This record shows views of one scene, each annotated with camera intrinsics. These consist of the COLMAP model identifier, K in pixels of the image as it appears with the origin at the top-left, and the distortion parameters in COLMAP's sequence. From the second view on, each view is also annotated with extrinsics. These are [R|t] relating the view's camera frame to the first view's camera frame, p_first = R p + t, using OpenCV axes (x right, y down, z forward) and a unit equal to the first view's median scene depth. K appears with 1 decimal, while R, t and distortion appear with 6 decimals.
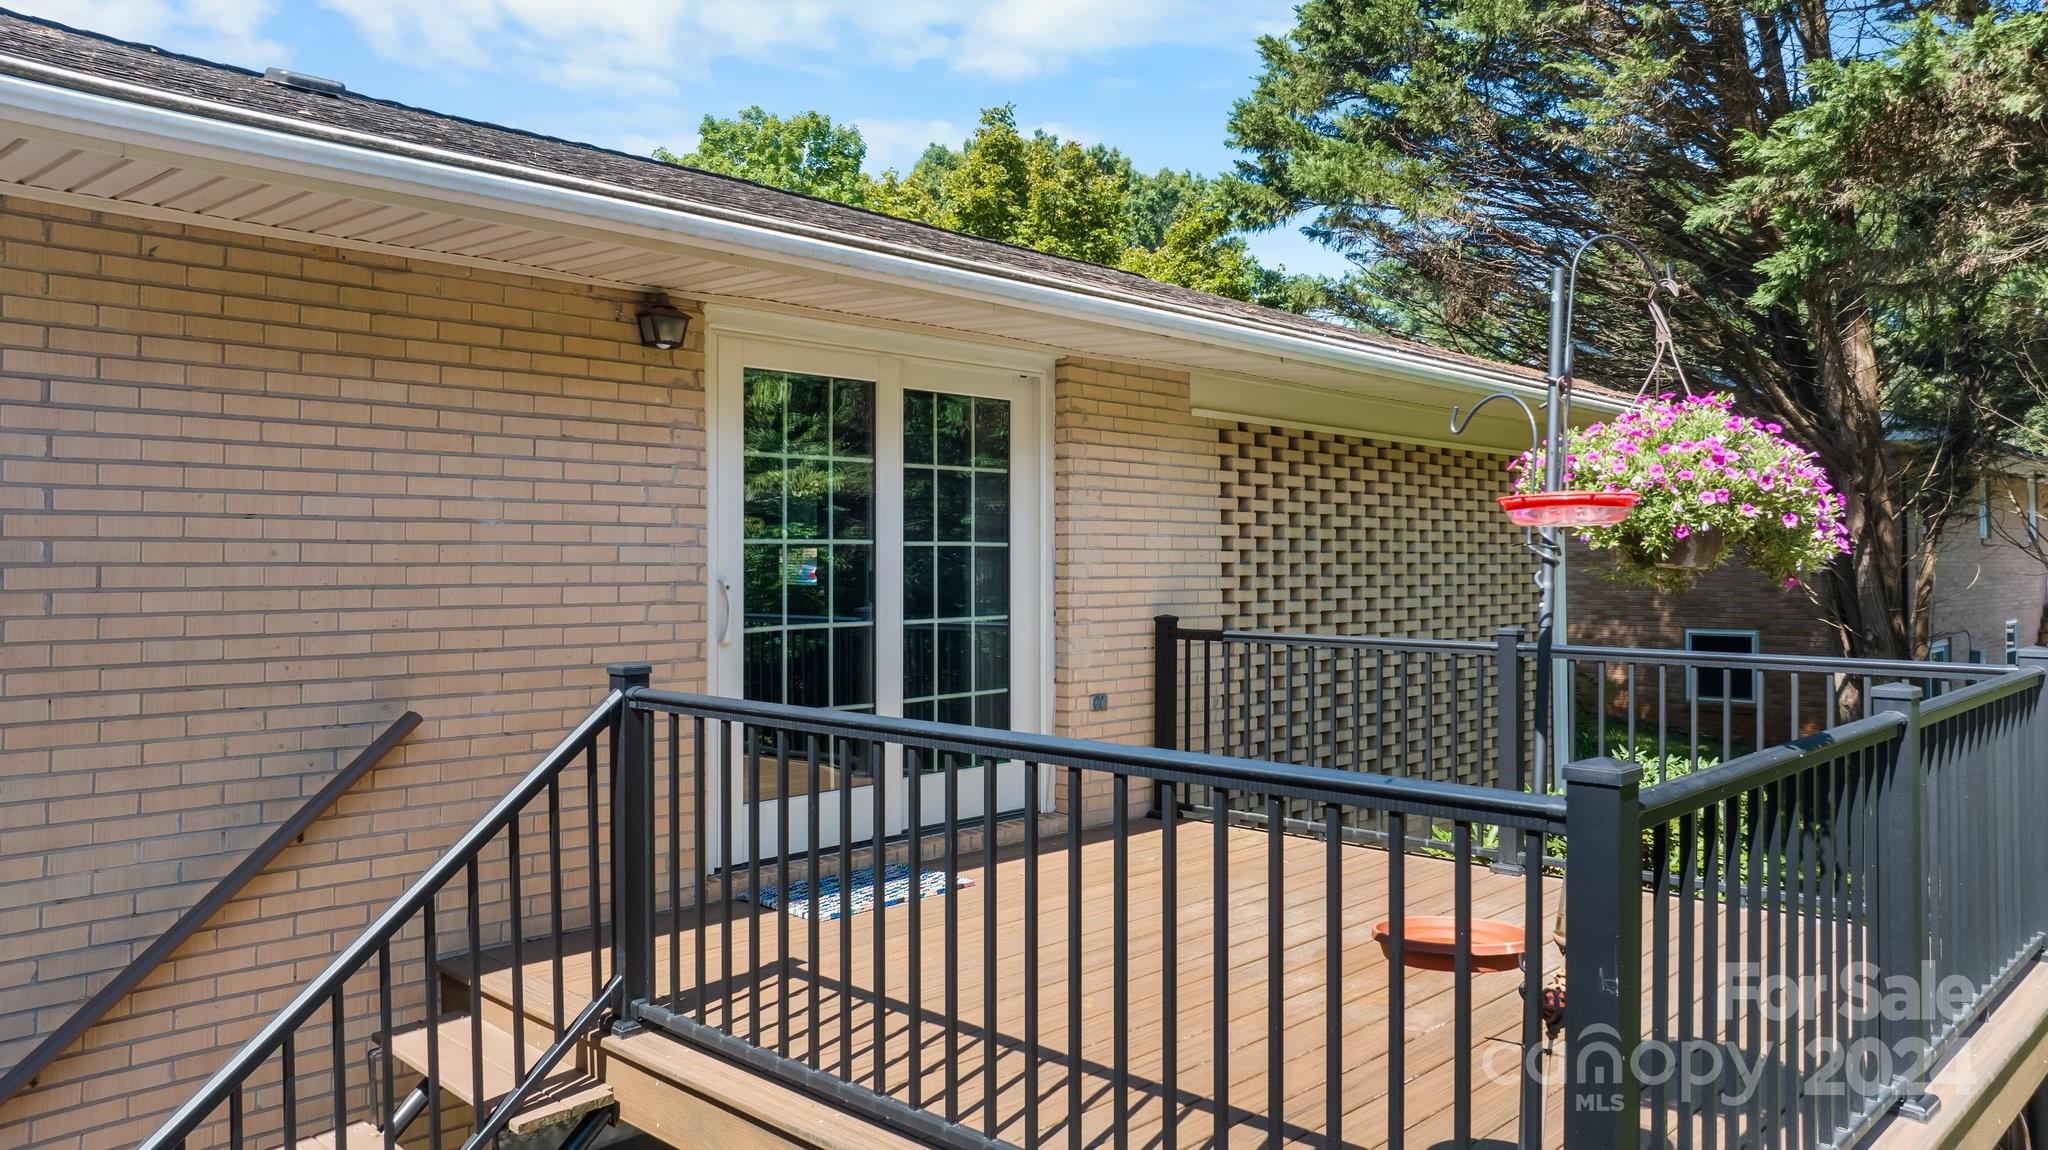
lens RADIAL K [[1491.8, 0, 1024.6], [0, 1491.8, 572.9], [0, 0, 1]] dist [-0.002546, -0.000939]
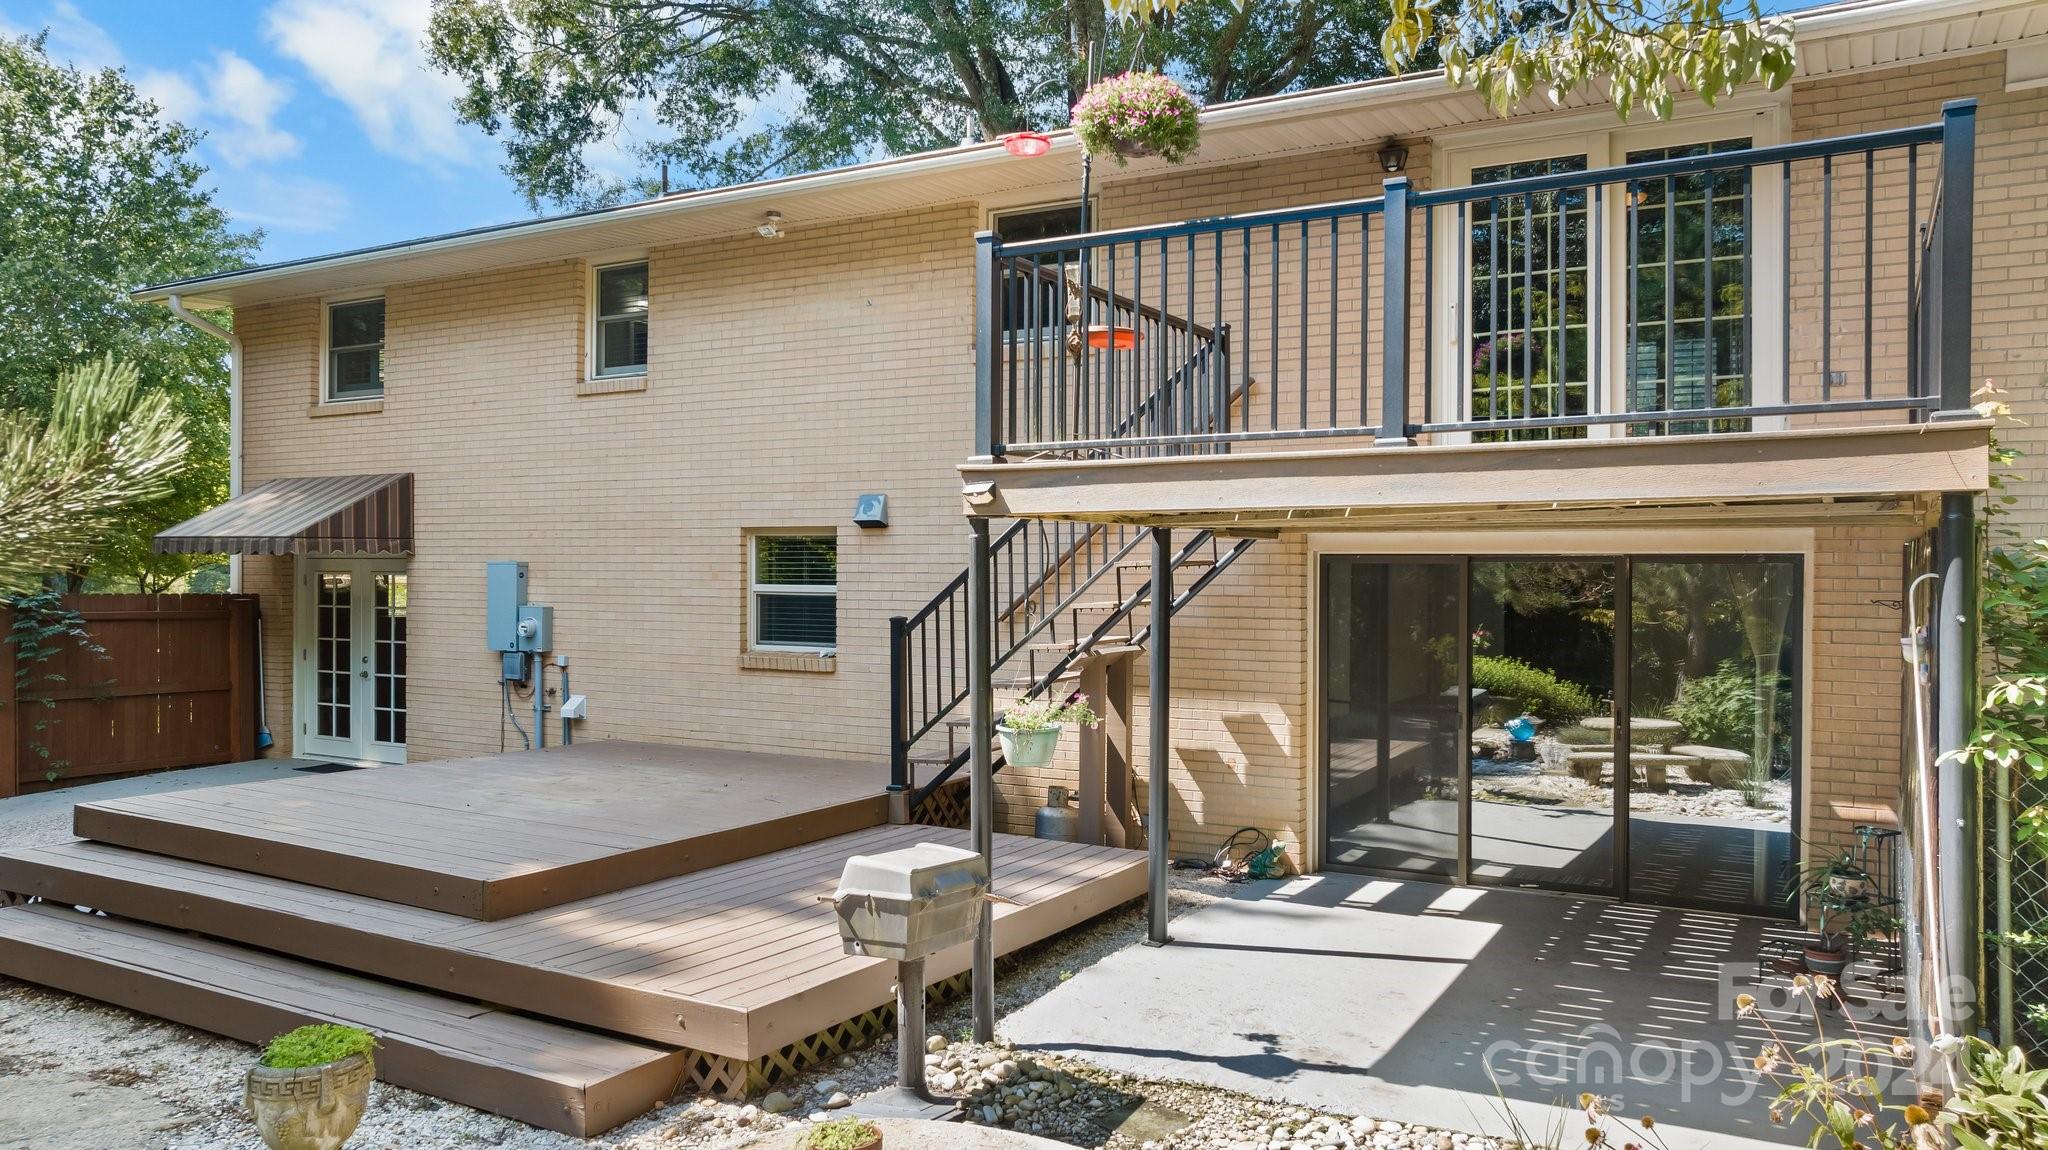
lens RADIAL K [[1491.8, 0, 1023.7], [0, 1491.8, 572.6], [0, 0, 1]] dist [-0.002546, -0.000939]
pose [[0.205629, 0.004345, -0.978620, 1.165760], [-0.015335, 0.999882, 0.001217, 0.273359], [0.978510, 0.014757, 0.205671, 0.204320]]
